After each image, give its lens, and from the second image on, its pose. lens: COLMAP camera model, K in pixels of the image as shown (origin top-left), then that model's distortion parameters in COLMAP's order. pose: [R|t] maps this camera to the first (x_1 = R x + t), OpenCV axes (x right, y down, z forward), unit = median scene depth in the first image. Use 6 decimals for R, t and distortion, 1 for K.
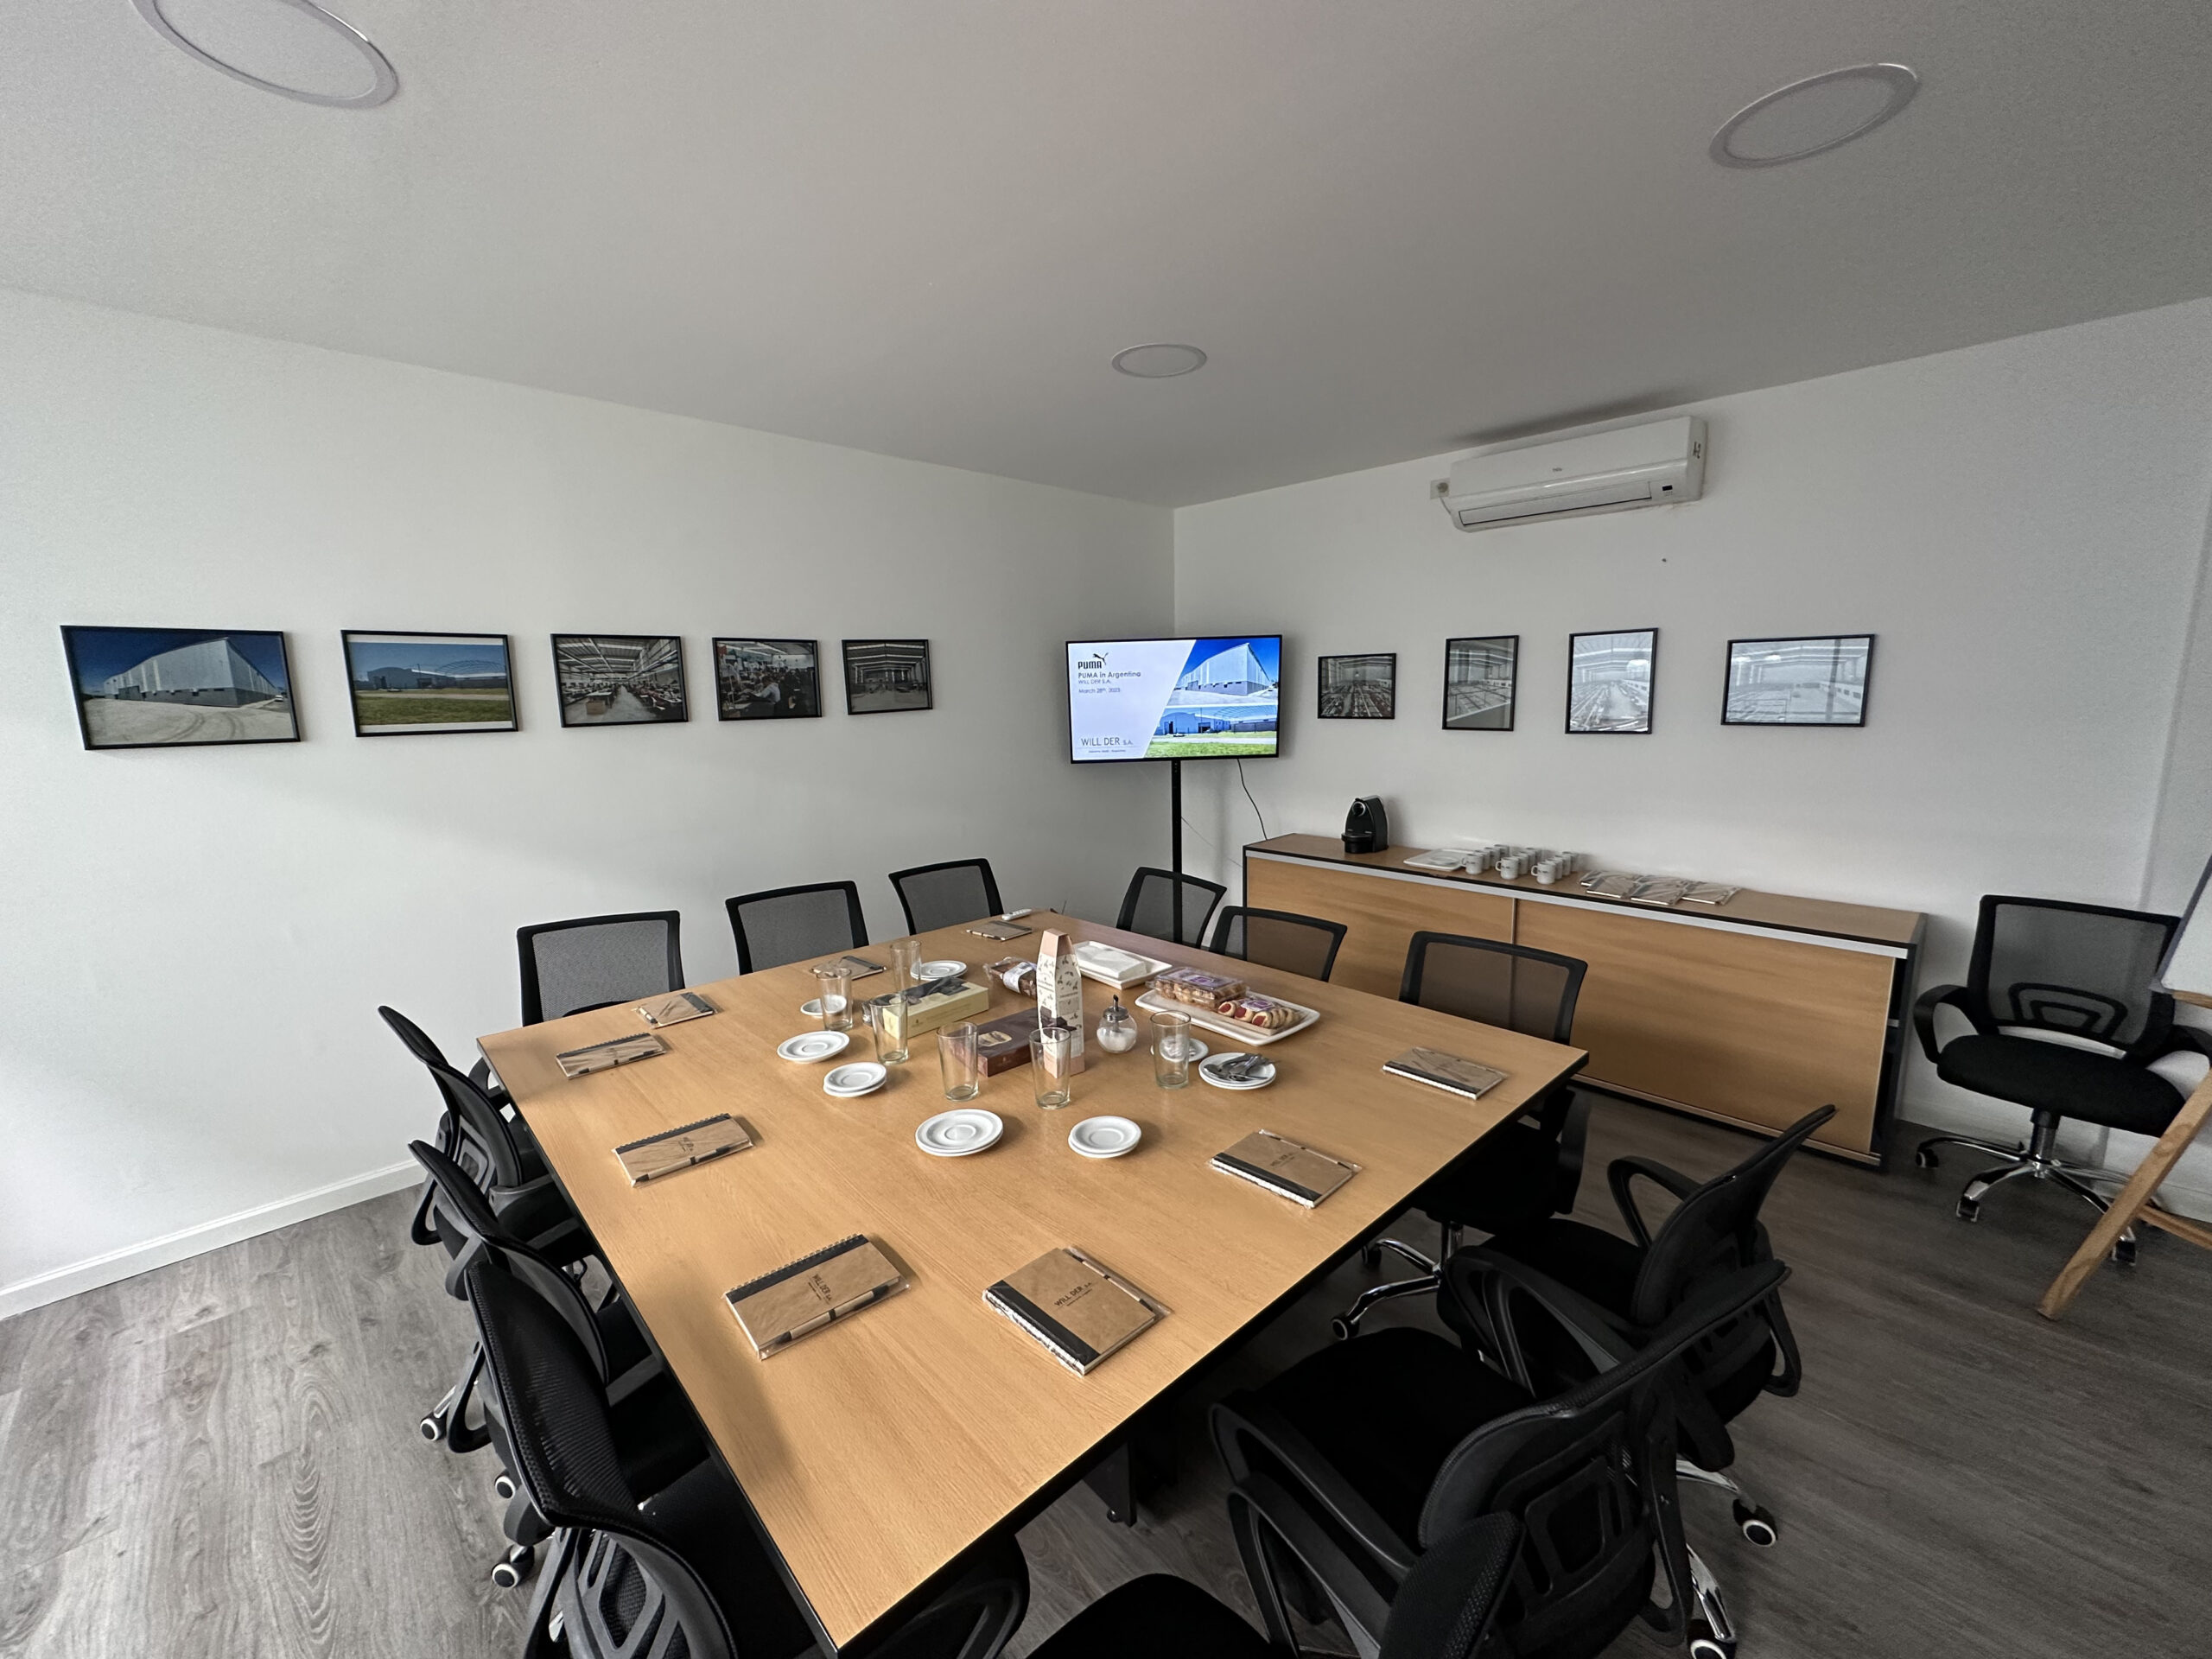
lens RADIAL K [[884.0, 0, 1109.1], [0, 884.0, 825.3], [0, 0, 1]] dist [0.002089, 0.000046]
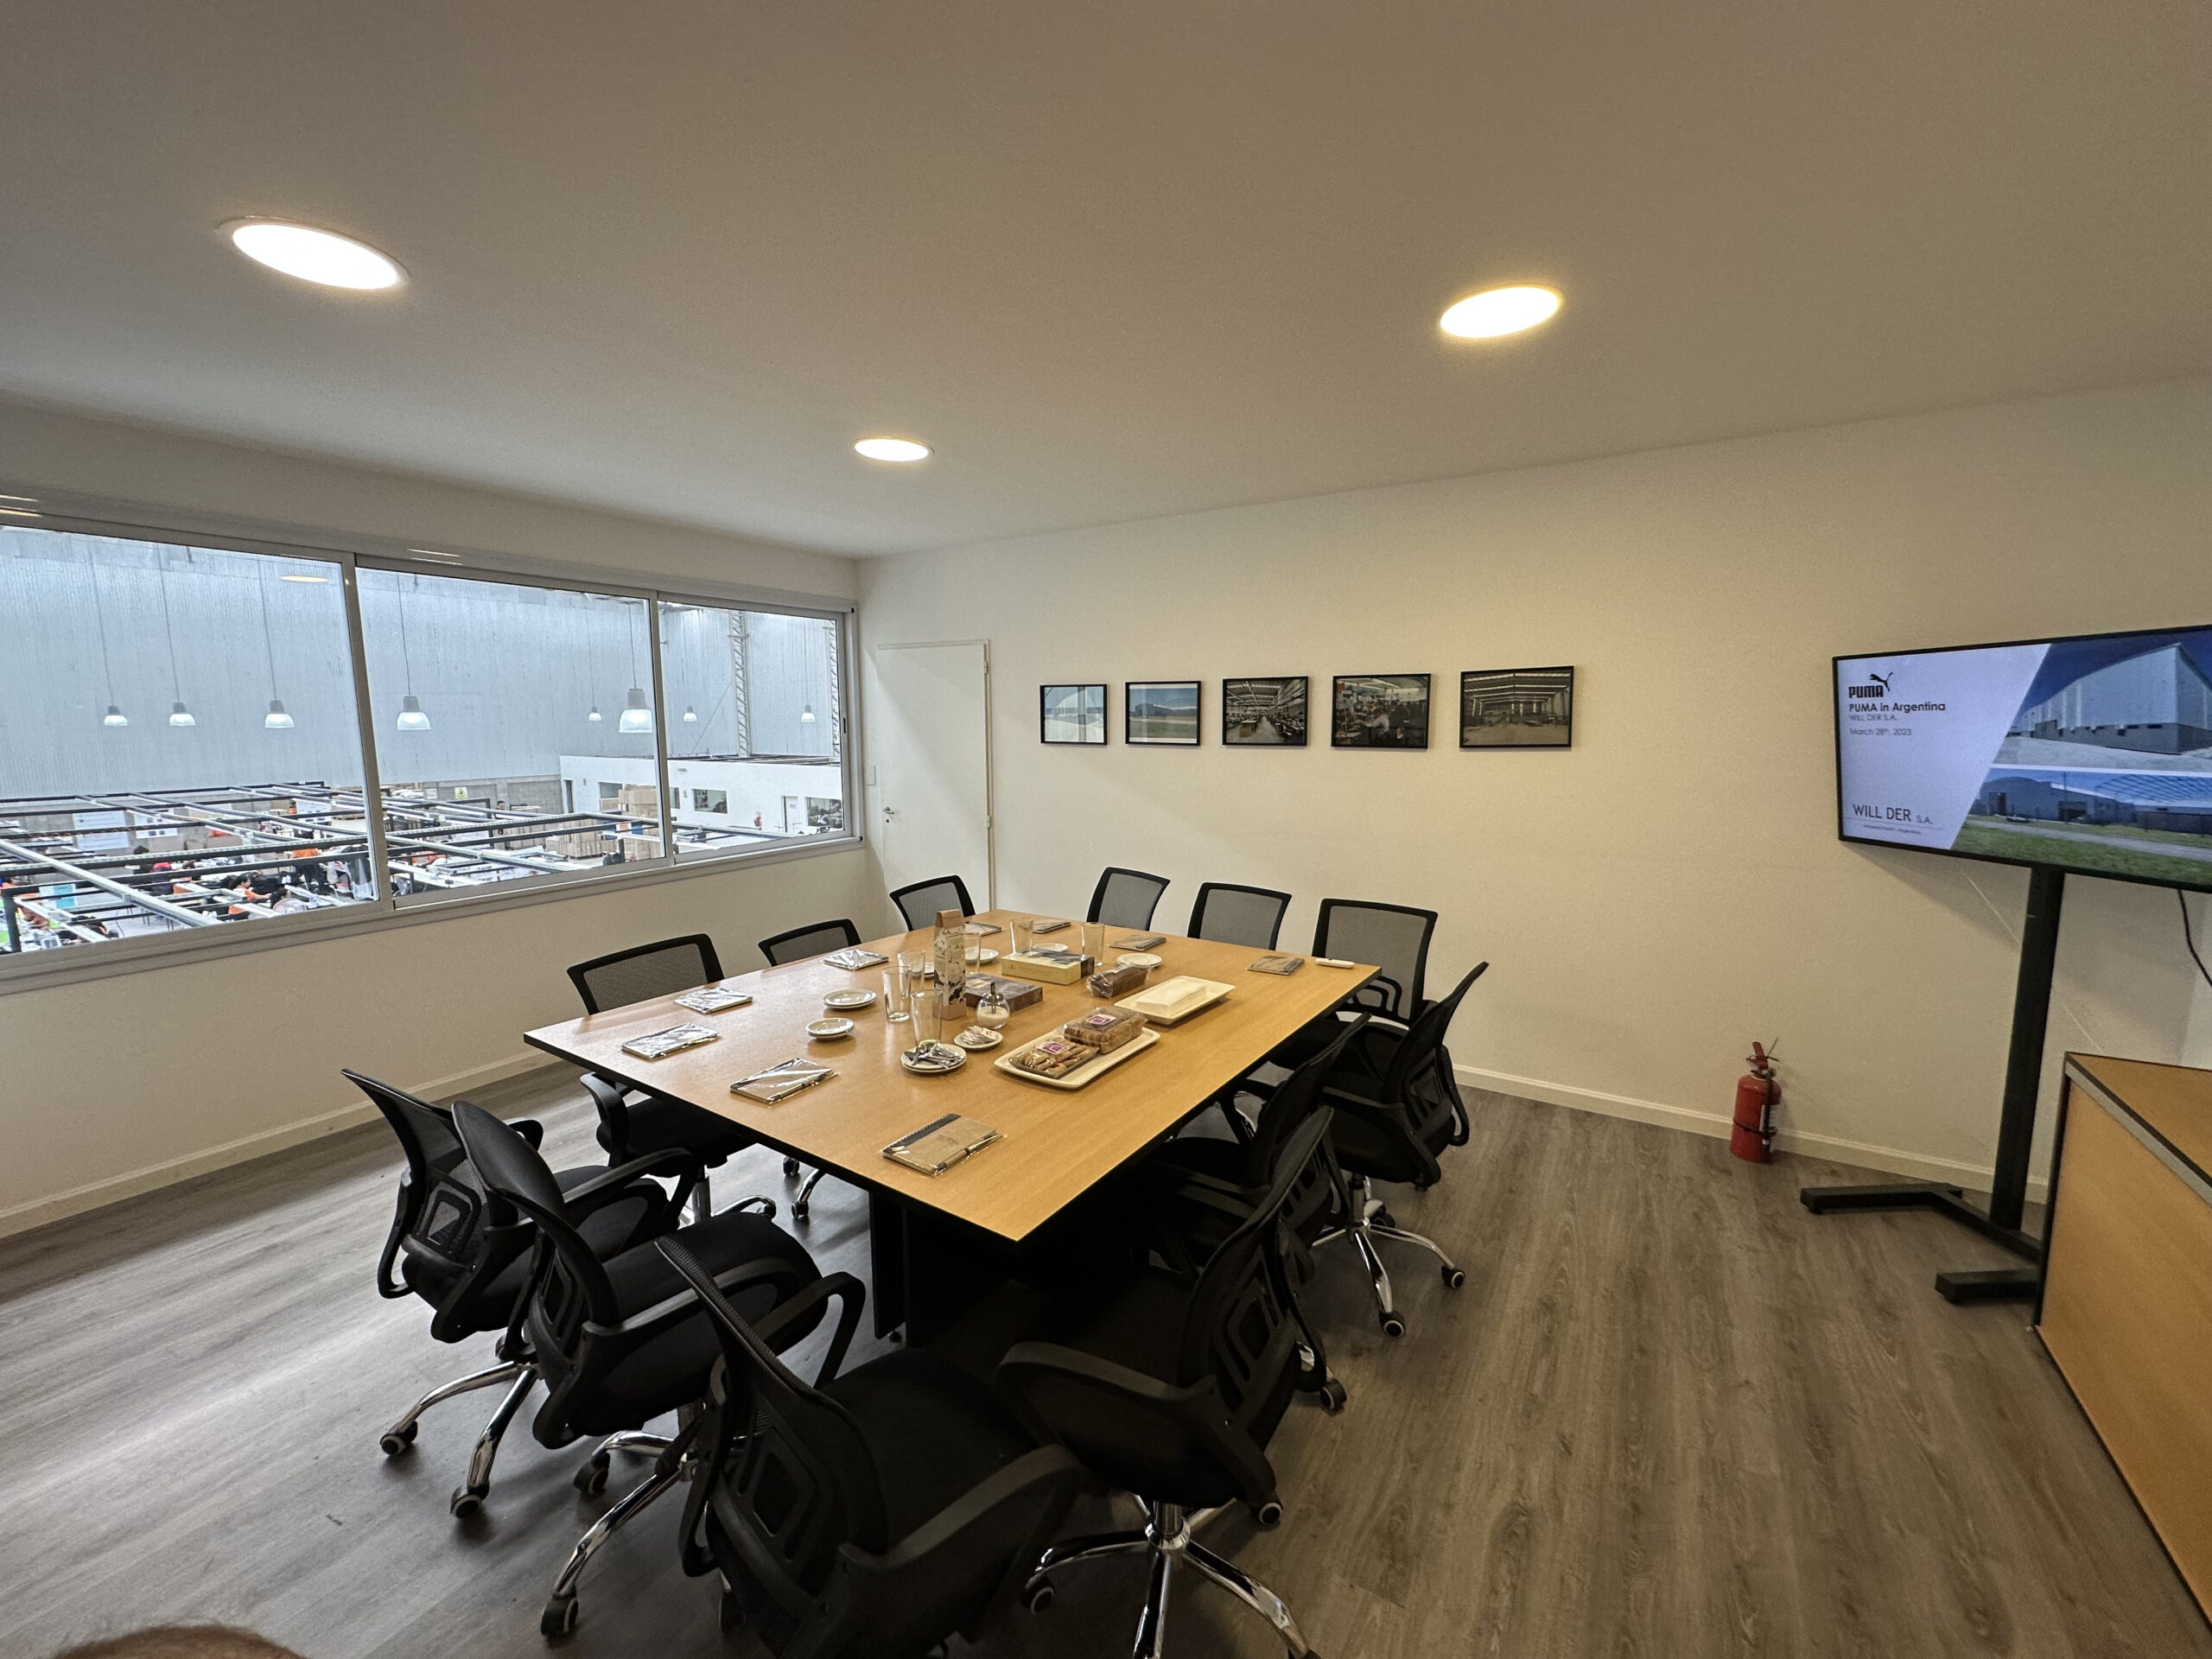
lens RADIAL K [[884.0, 0, 1105.4], [0, 884.0, 824.9], [0, 0, 1]] dist [0.002089, 0.000046]
pose [[0.222913, 0.137042, -0.965158, 0.594679], [-0.155542, 0.982385, 0.103564, -0.084532], [0.962349, 0.127037, 0.240303, 0.413385]]
